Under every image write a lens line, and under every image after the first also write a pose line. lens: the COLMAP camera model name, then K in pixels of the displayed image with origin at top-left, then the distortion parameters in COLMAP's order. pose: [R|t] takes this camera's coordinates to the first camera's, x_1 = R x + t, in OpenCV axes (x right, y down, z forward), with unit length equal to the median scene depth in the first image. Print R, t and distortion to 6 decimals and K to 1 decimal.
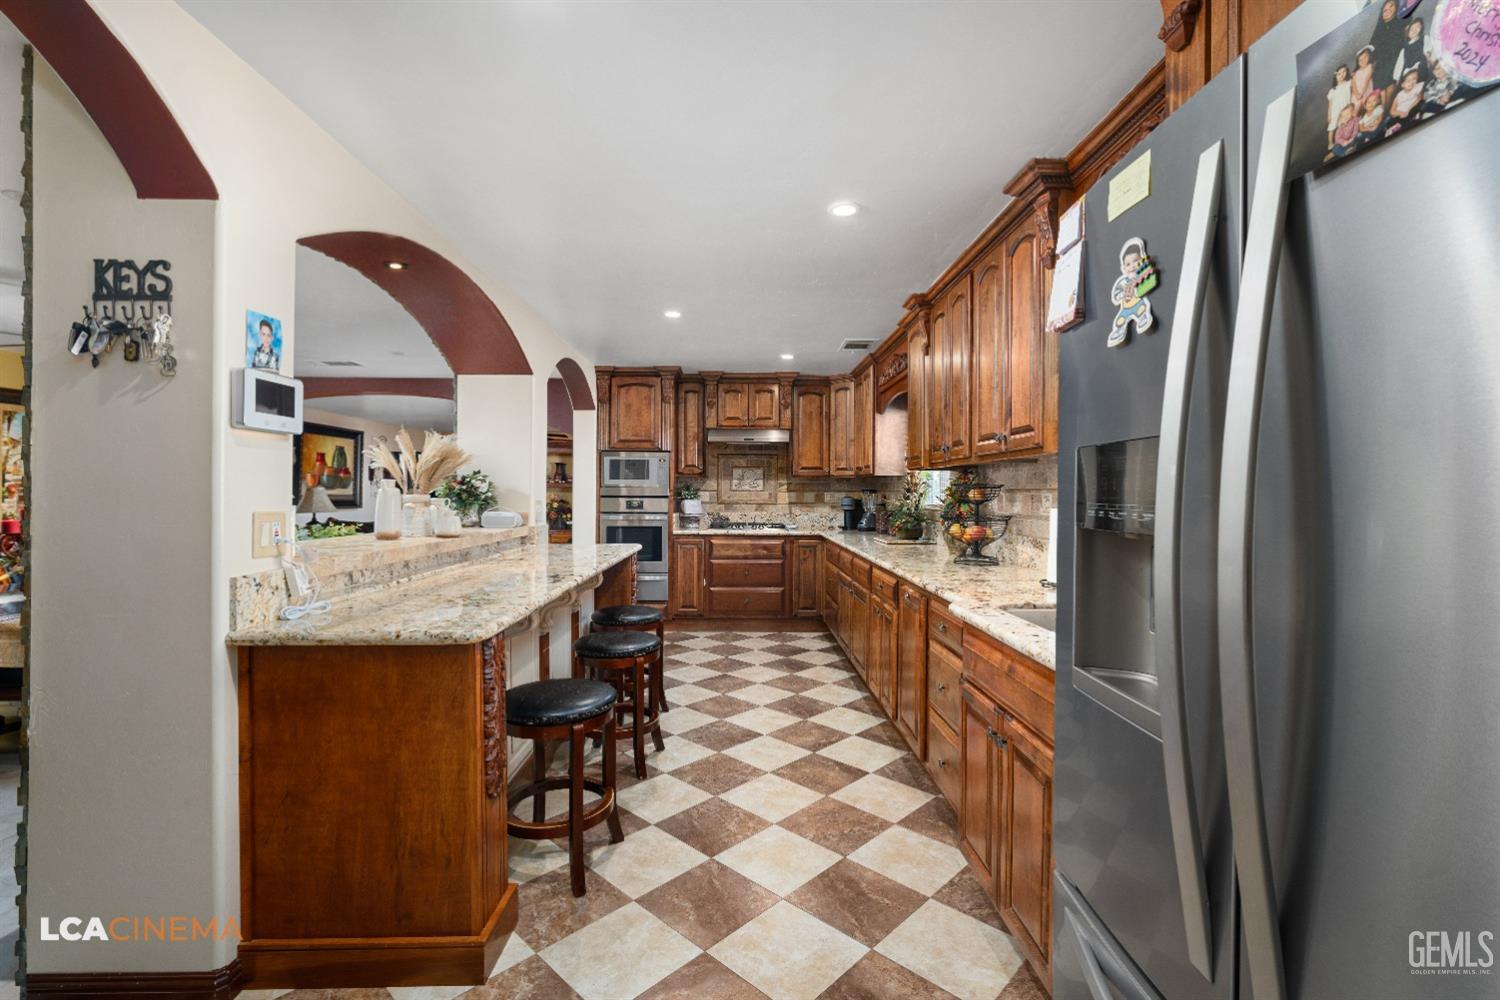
lens RADIAL K [[667.0, 0, 752.9], [0, 667.0, 497.5], [0, 0, 1]] dist [-0.002133, -0.000140]
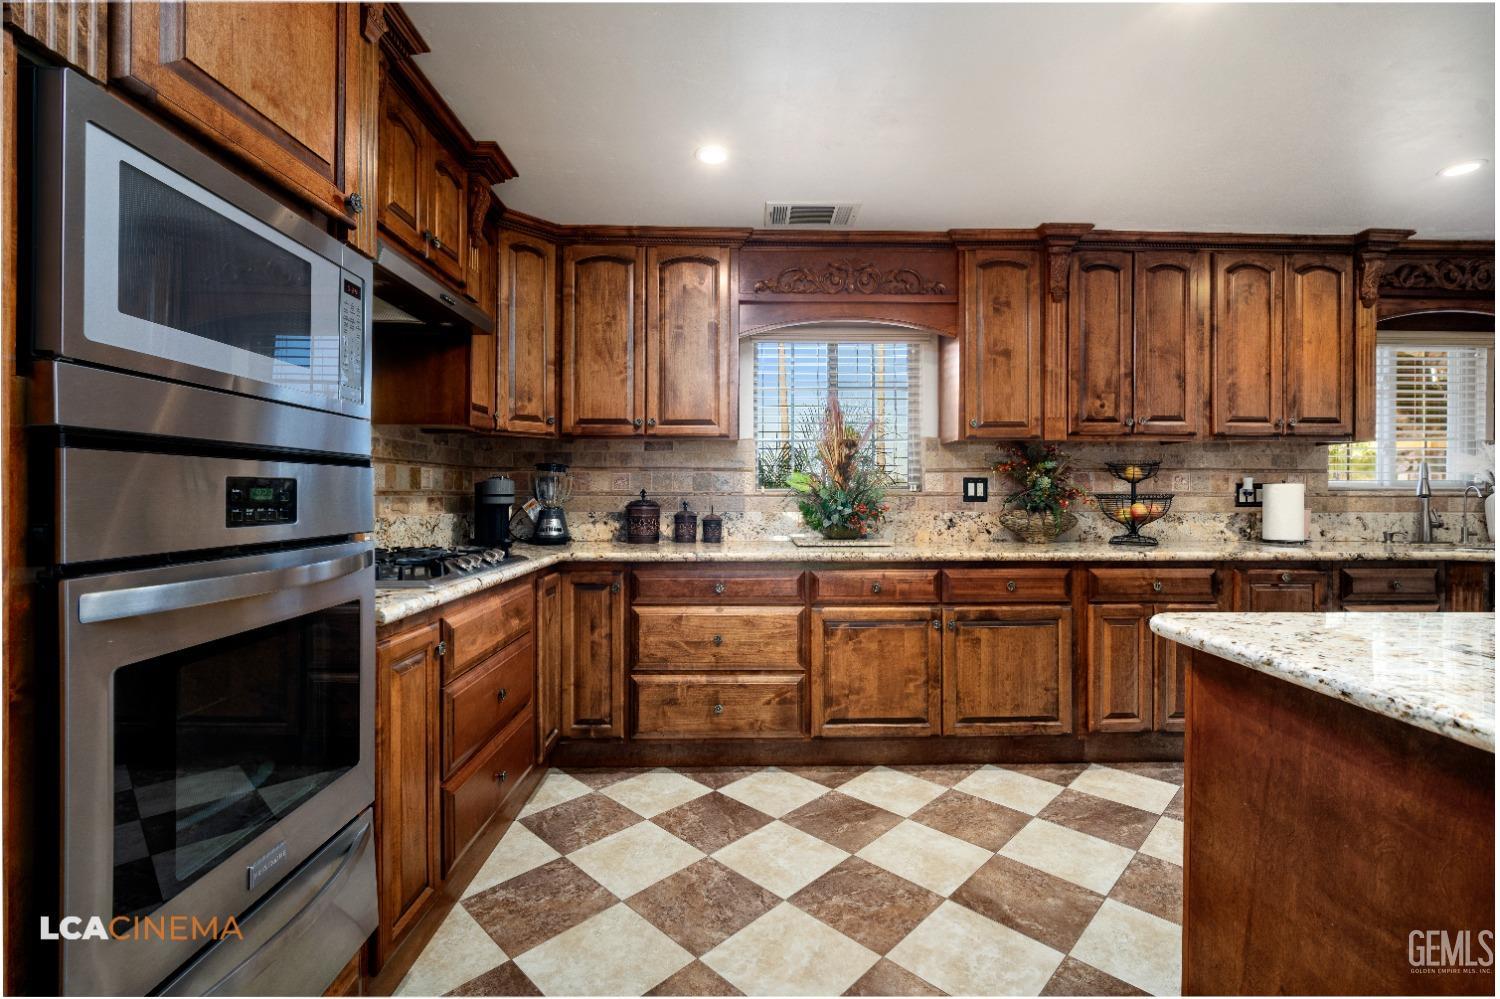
lens RADIAL K [[667.0, 0, 758.7], [0, 667.0, 495.8], [0, 0, 1]] dist [-0.002133, -0.000140]
pose [[-0.014199, -0.010108, 0.999848, -0.462884], [0.005258, 0.999934, 0.010183, 0.011673], [-0.999885, 0.005401, -0.014145, 1.154463]]
